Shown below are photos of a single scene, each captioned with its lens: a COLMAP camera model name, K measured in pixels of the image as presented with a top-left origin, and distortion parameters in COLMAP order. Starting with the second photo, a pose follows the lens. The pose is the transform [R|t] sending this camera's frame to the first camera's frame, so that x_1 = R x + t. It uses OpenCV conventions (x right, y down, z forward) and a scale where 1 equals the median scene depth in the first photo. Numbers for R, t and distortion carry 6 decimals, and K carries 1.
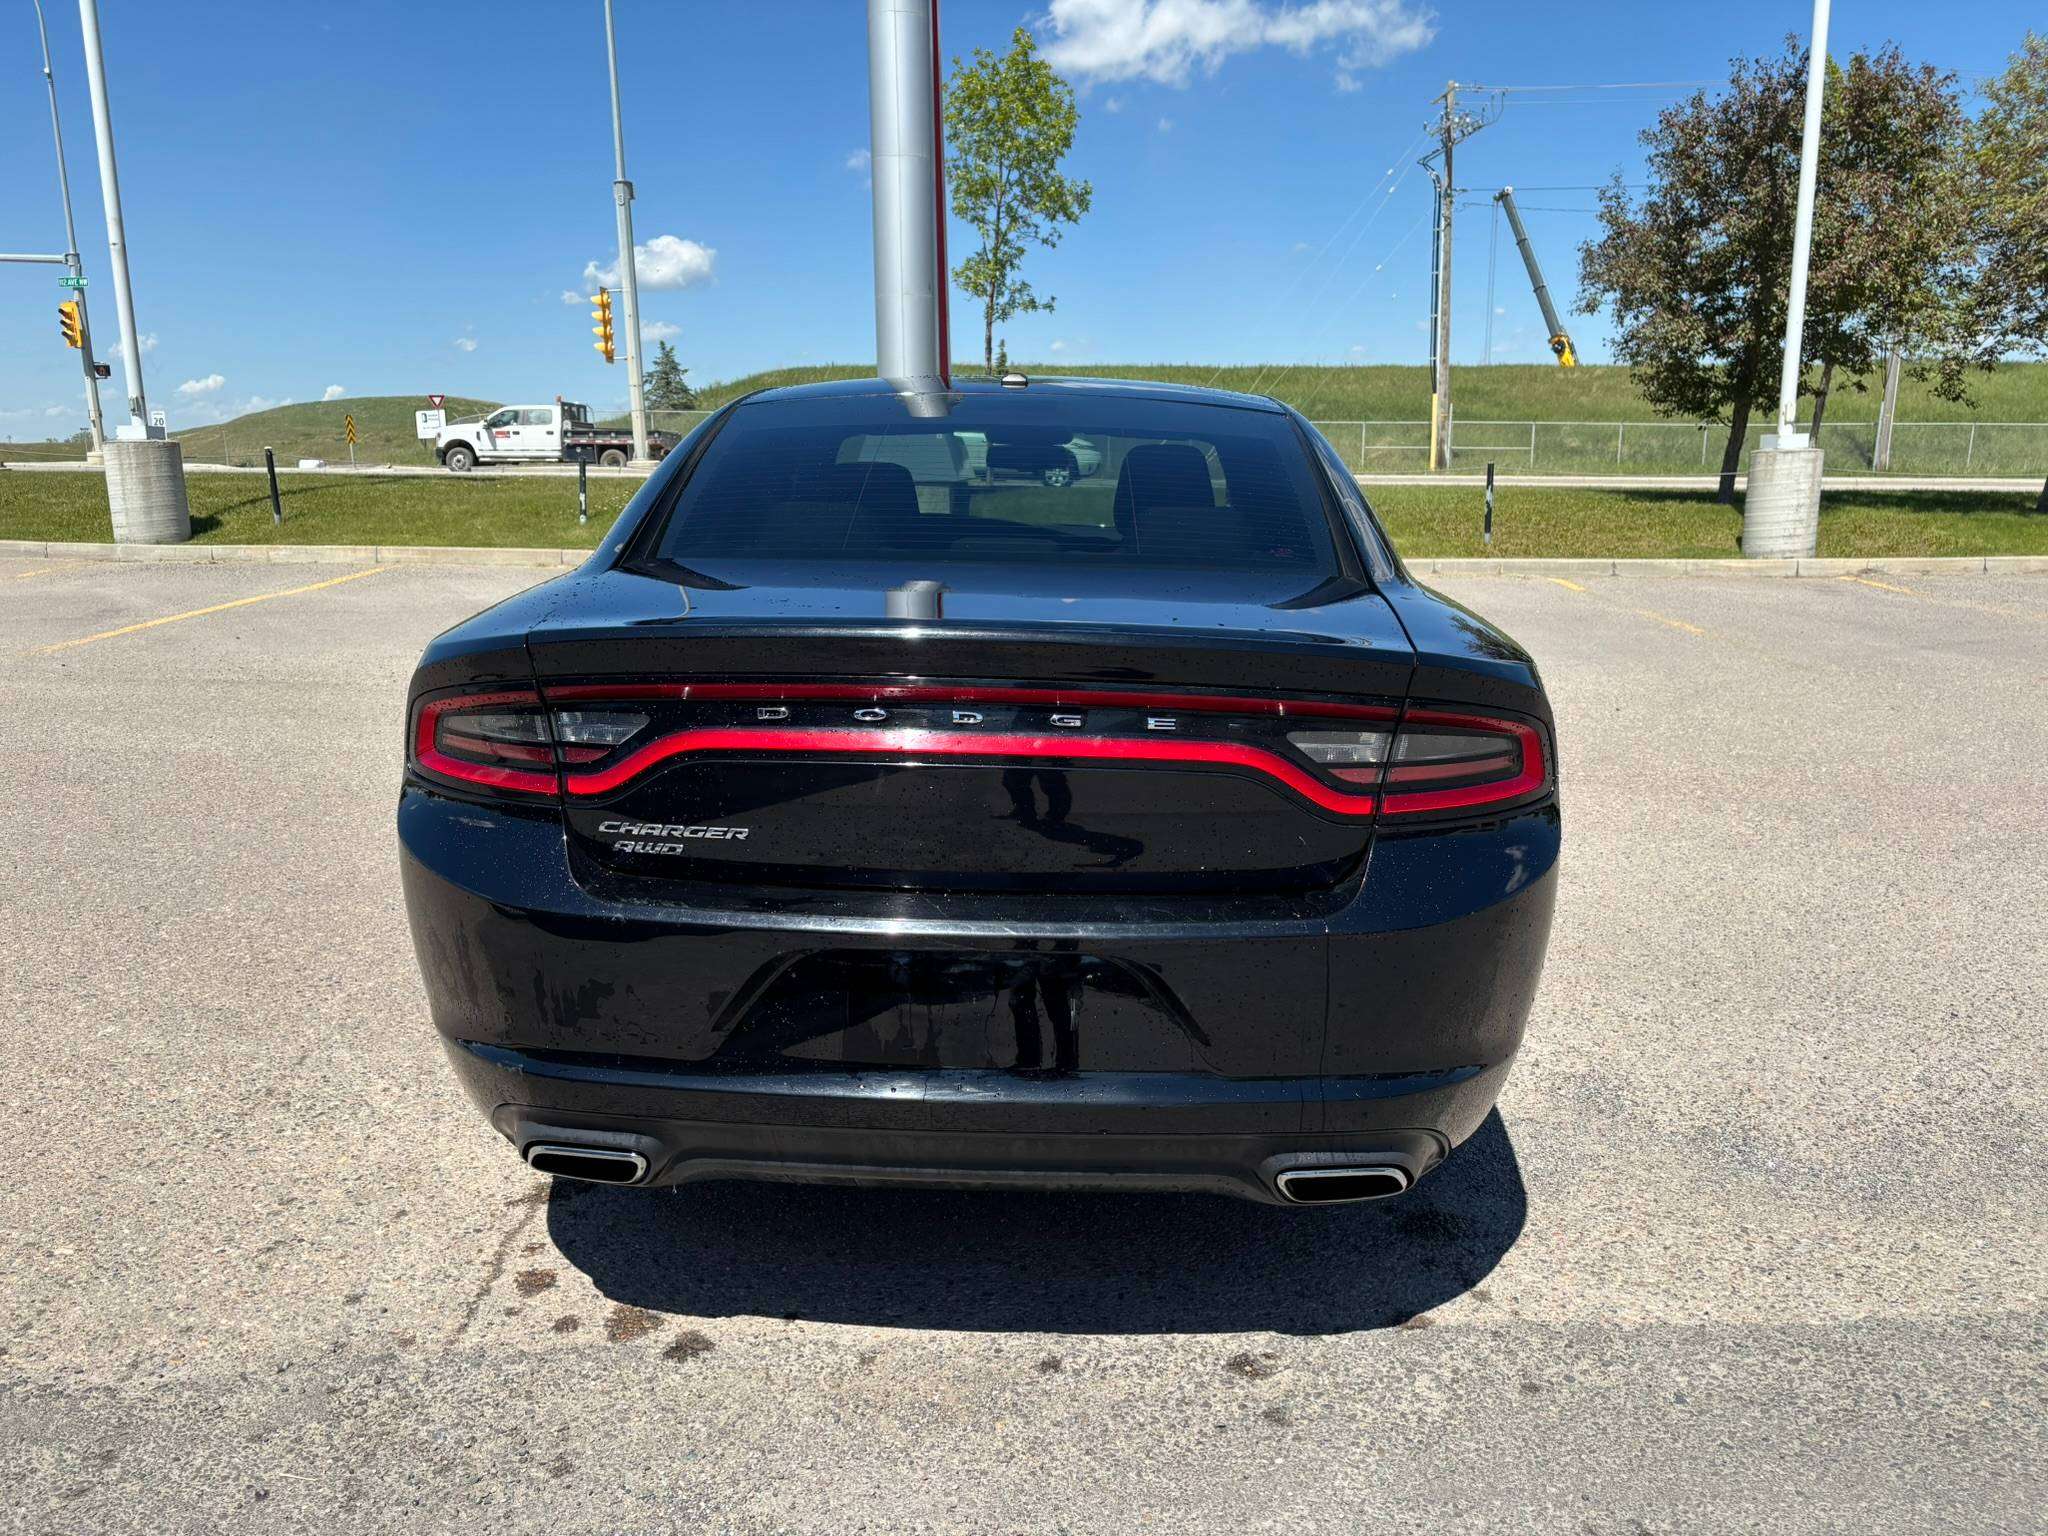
lens RADIAL K [[1533.1, 0, 1034.6], [0, 1533.1, 782.5], [0, 0, 1]] dist [0.025472, -0.018881]
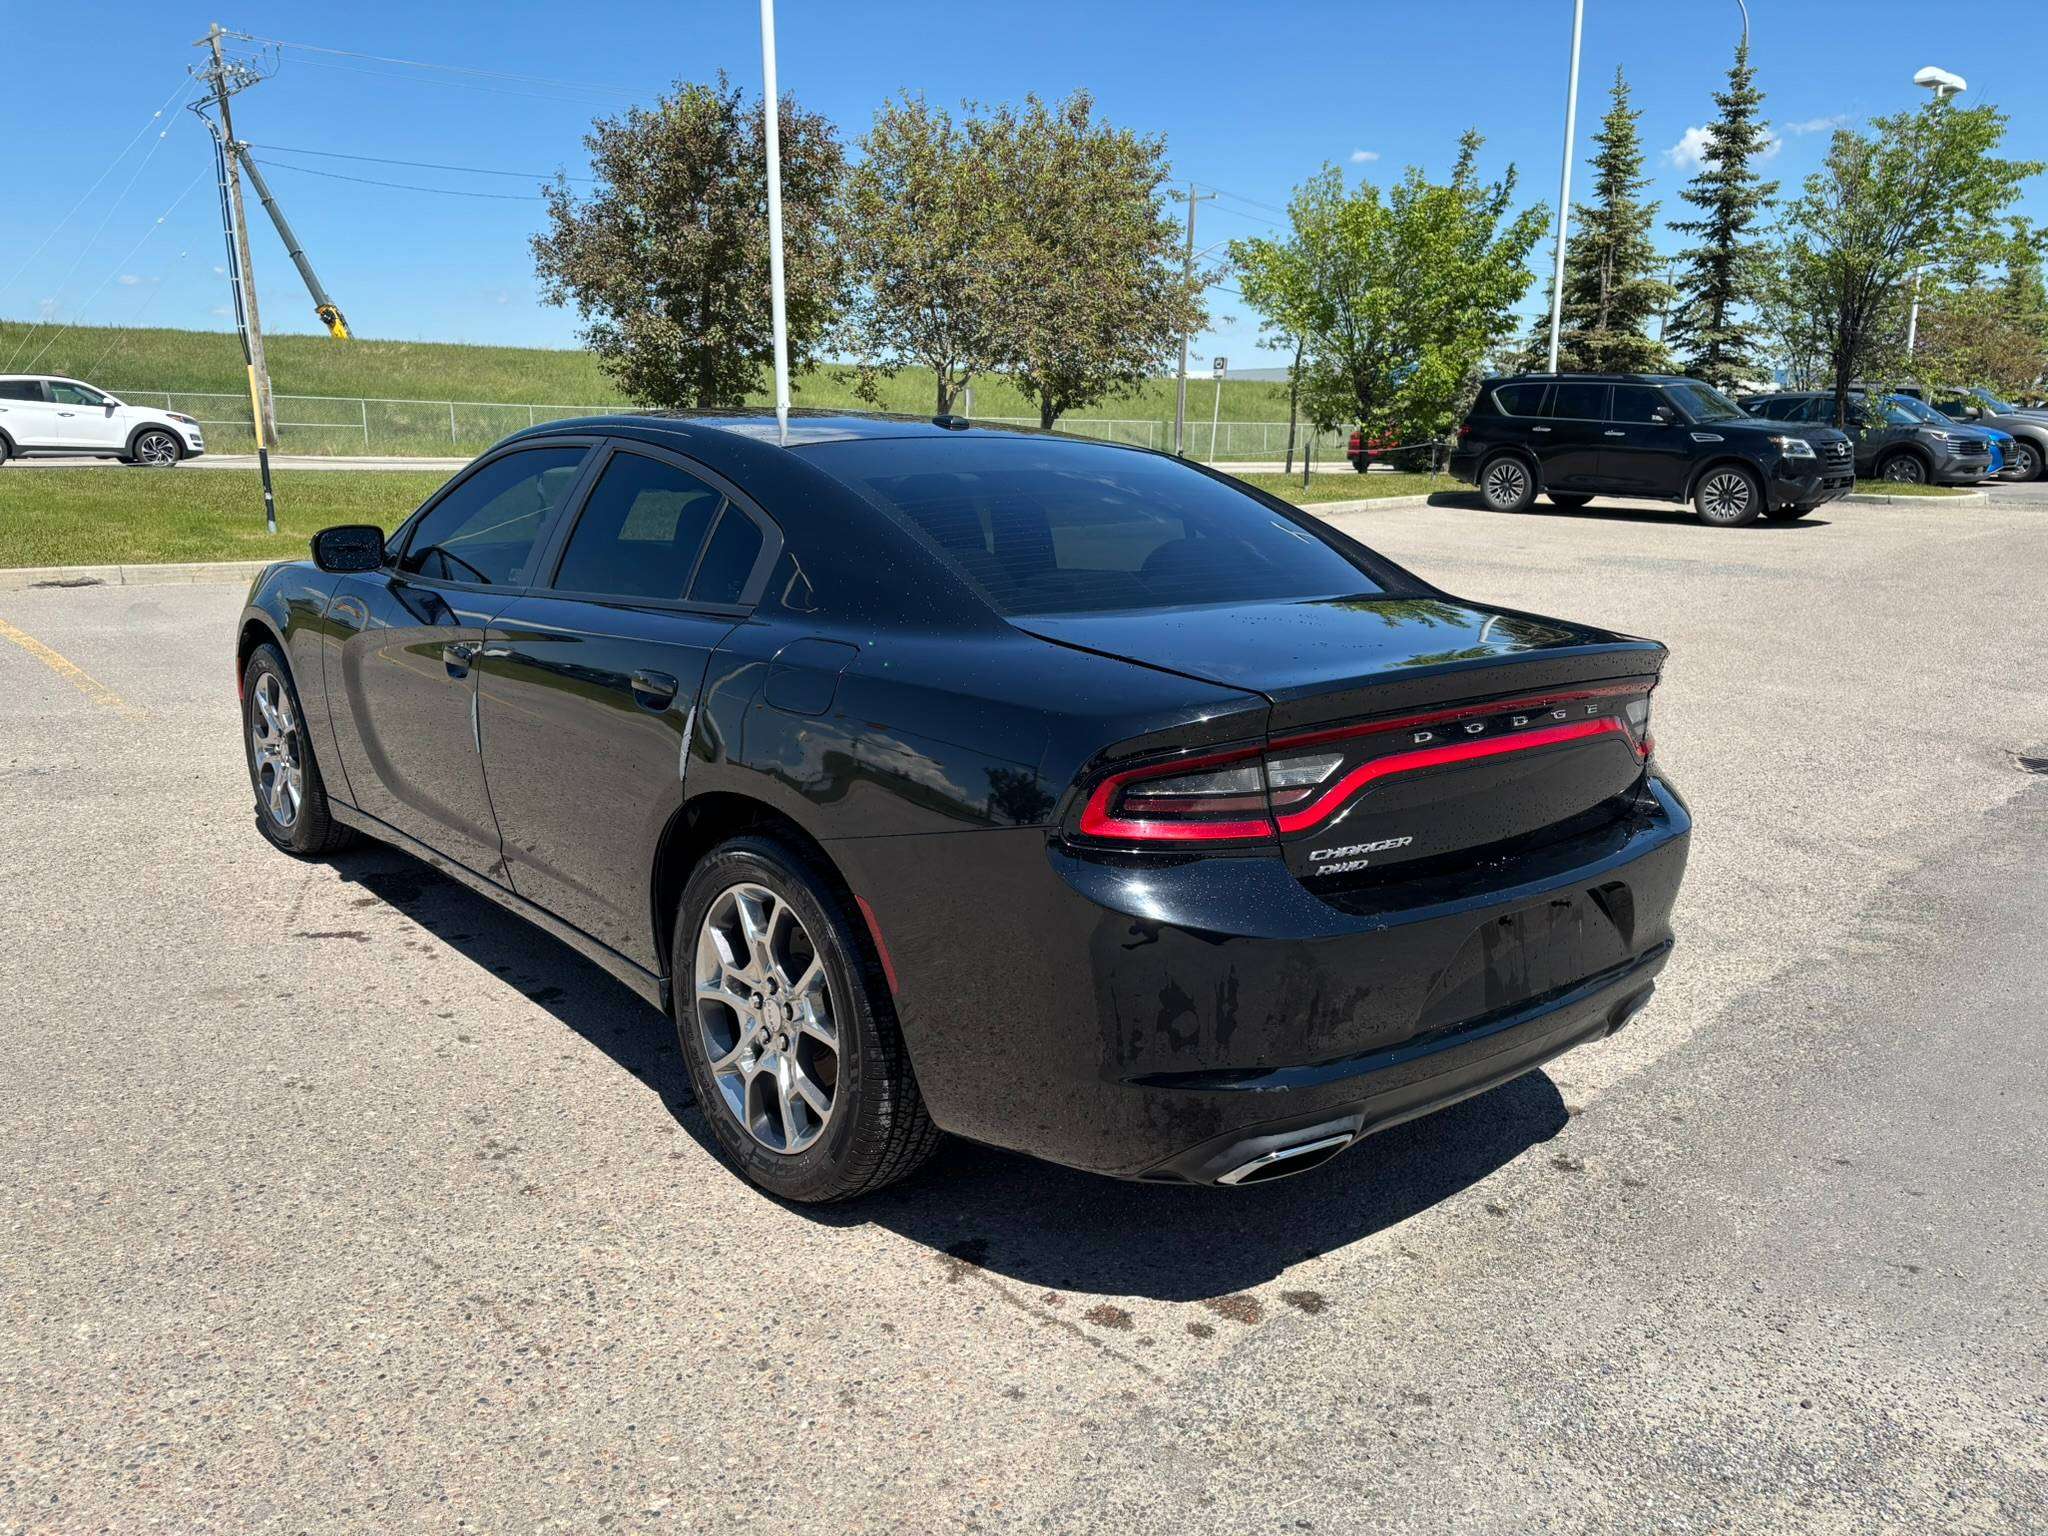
lens RADIAL K [[1536.0, 0, 1024.0], [0, 1536.0, 768.0], [0, 0, 1]] dist [0.048156, -0.054545]
pose [[0.736376, -0.135596, 0.662846, -0.052170], [0.131864, 0.989687, 0.055964, -0.005616], [-0.663598, 0.046195, 0.746662, 0.012670]]
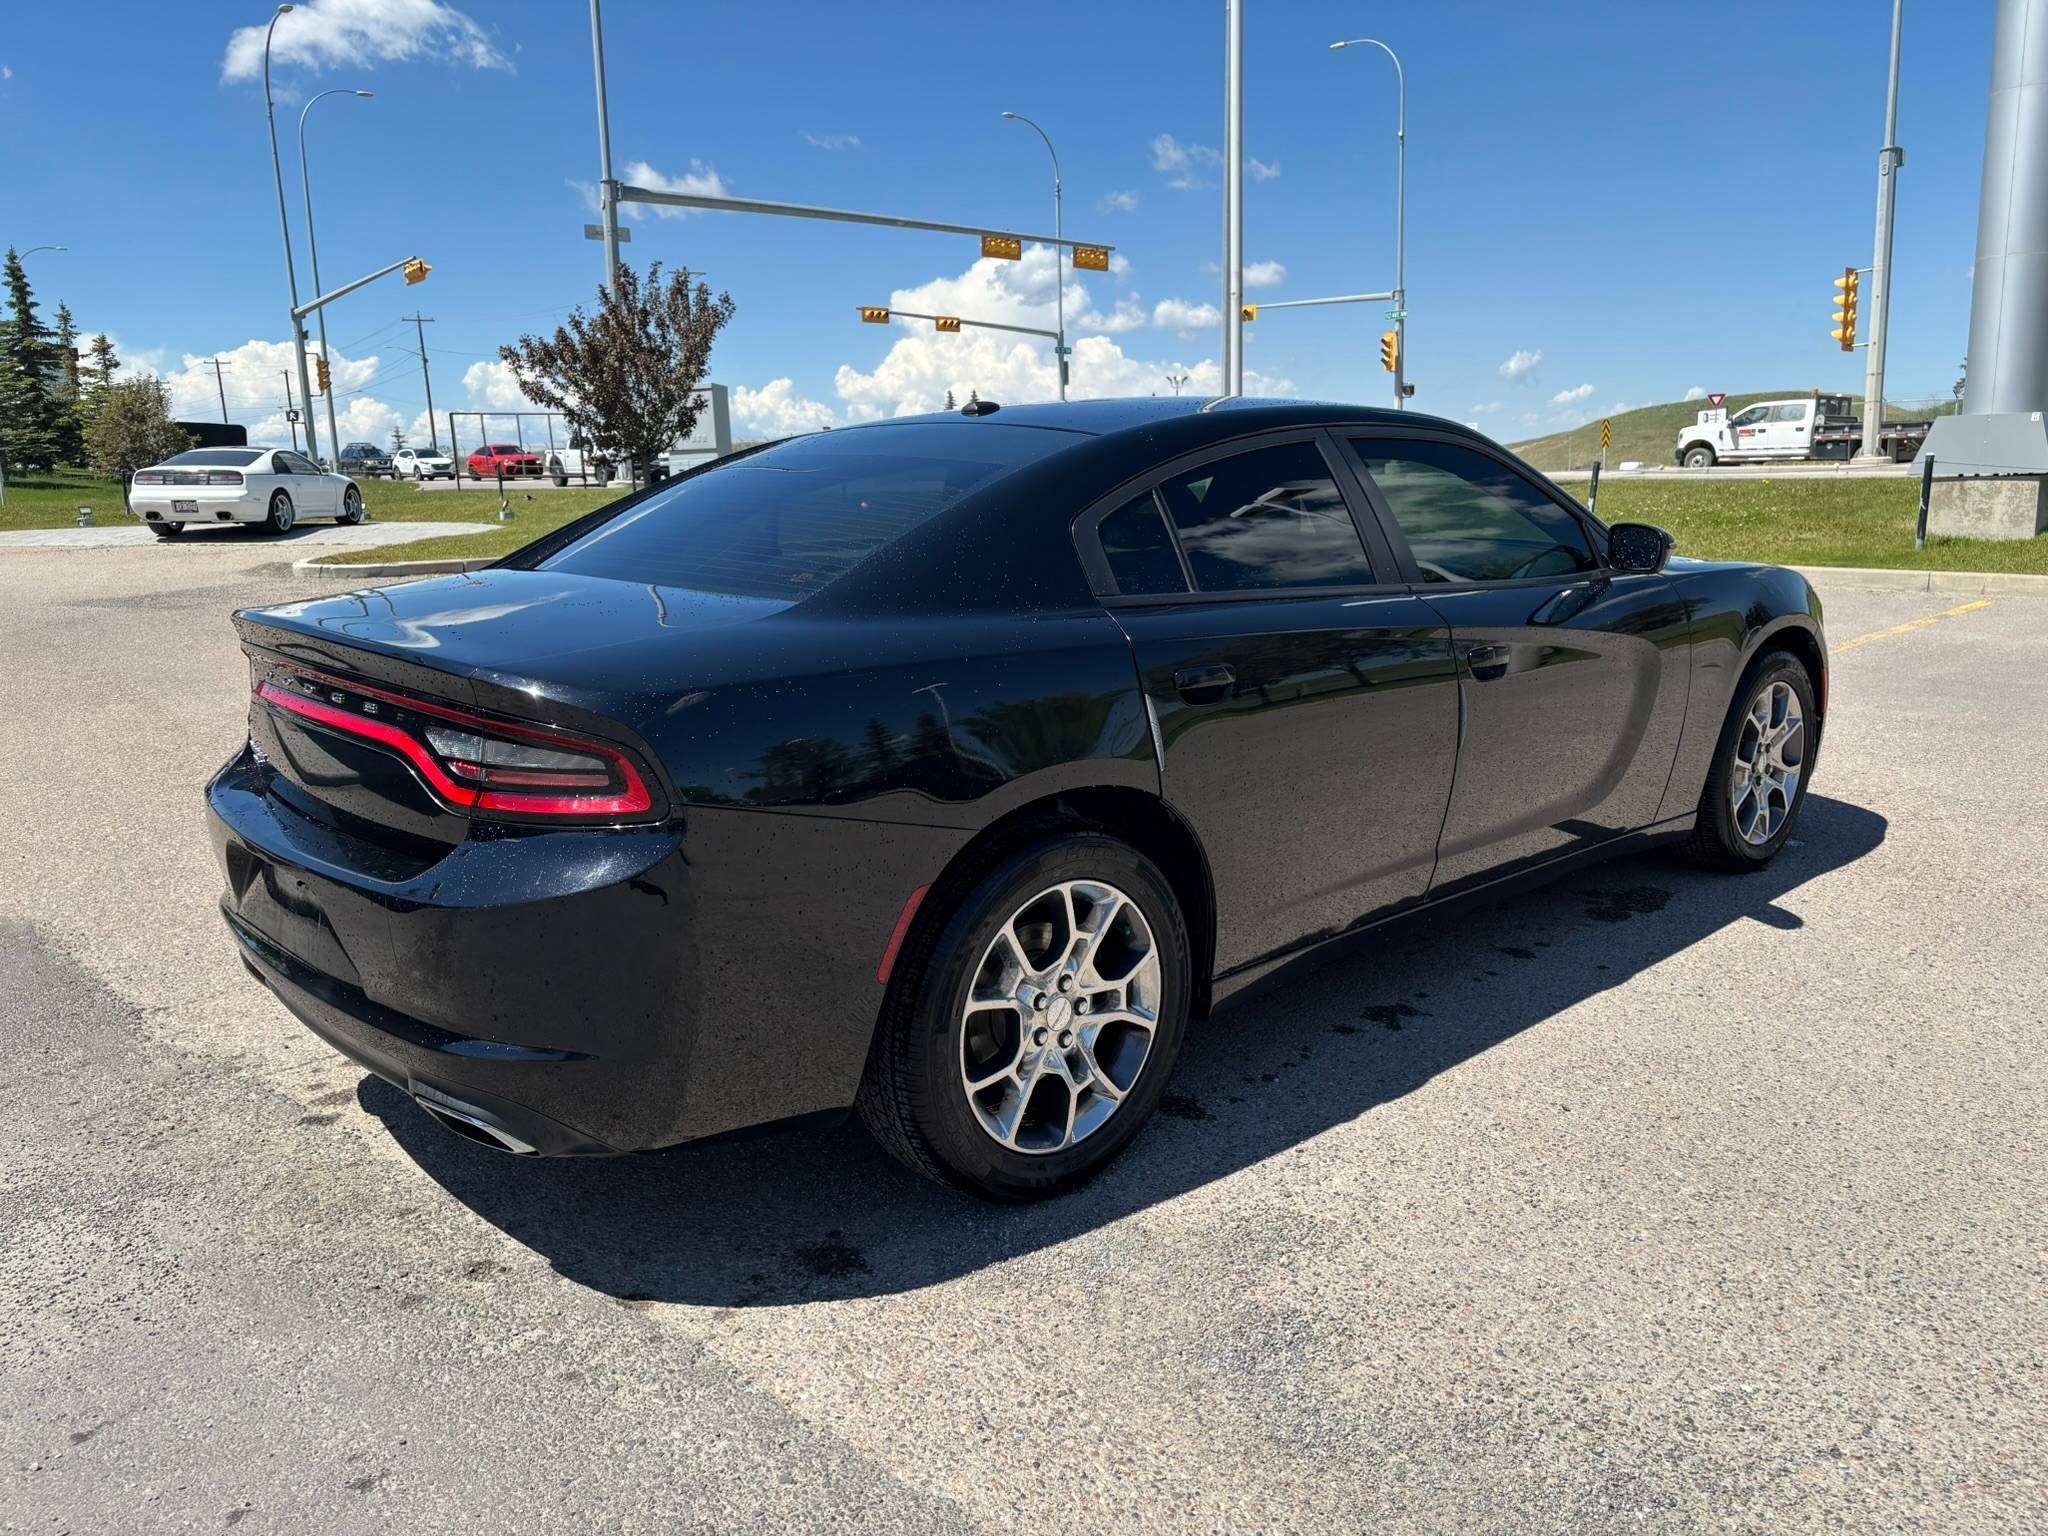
lens RADIAL K [[1533.1, 0, 1034.6], [0, 1533.1, 782.5], [0, 0, 1]] dist [0.025472, -0.018881]
pose [[0.692019, 0.127317, -0.710563, 0.057544], [-0.127502, 0.990406, 0.053284, -0.004845], [0.710530, 0.053725, 0.701613, 0.021822]]
